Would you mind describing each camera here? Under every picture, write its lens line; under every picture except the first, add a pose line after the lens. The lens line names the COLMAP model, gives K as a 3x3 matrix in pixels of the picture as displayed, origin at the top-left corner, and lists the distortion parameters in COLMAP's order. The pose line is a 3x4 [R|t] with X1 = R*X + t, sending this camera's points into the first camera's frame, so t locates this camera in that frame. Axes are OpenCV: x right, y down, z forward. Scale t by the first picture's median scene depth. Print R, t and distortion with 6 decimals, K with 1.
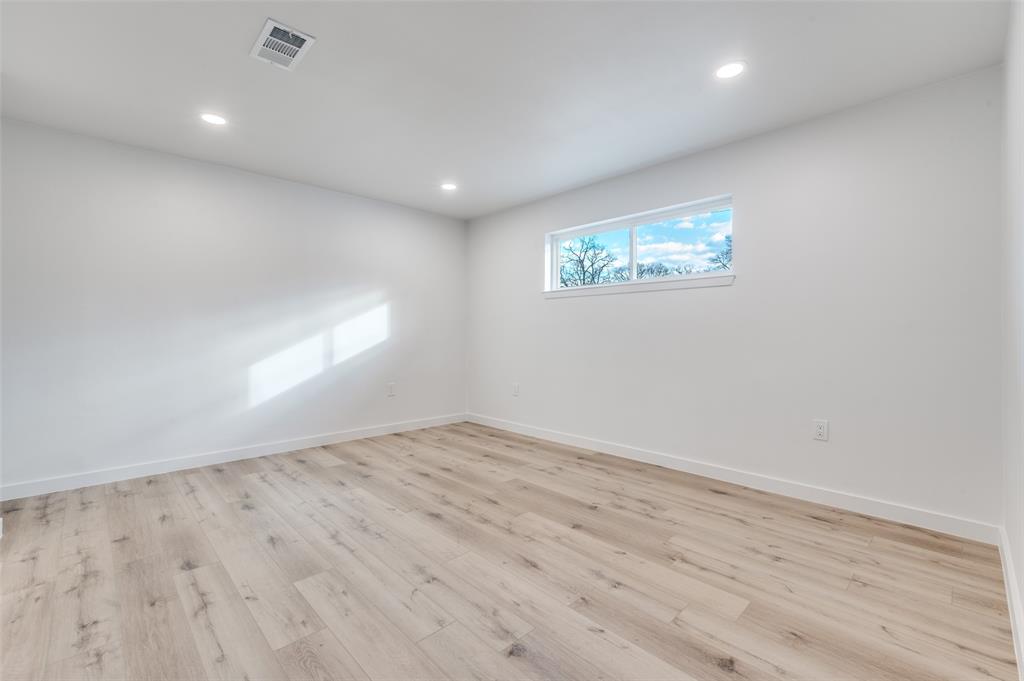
lens RADIAL K [[479.1, 0, 511.6], [0, 479.1, 337.9], [0, 0, 1]] dist [0.002698, 0.001012]
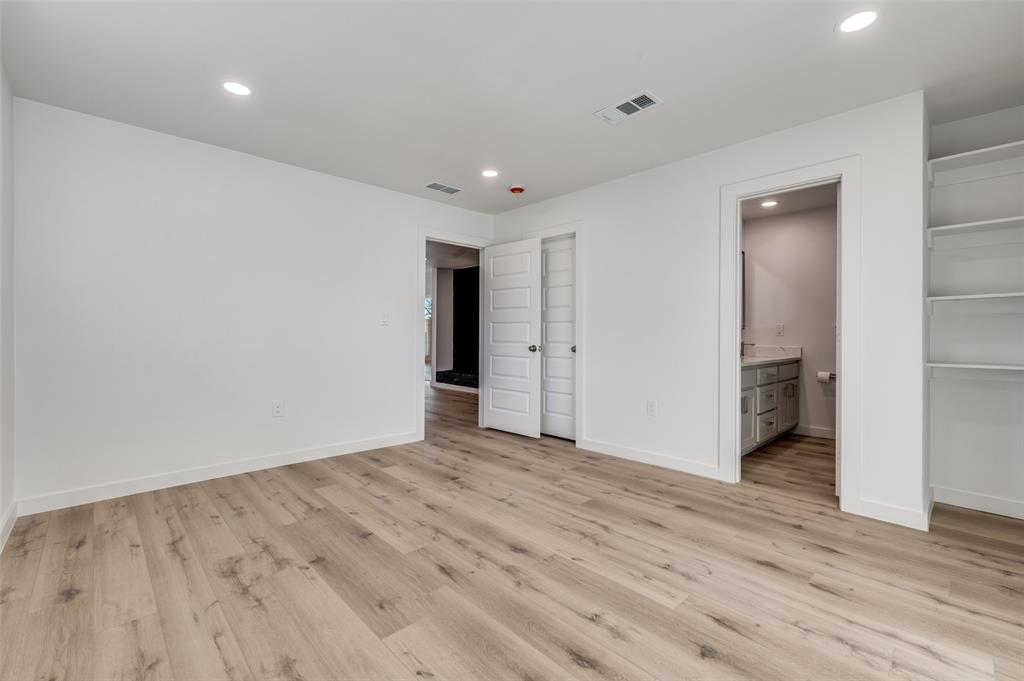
lens RADIAL K [[479.1, 0, 514.0], [0, 479.1, 333.8], [0, 0, 1]] dist [0.002698, 0.001012]
pose [[-0.999985, -0.005415, 0.001011, -0.160173], [-0.005403, 0.999918, 0.011575, -0.023219], [-0.001074, 0.011569, -0.999932, 1.957654]]
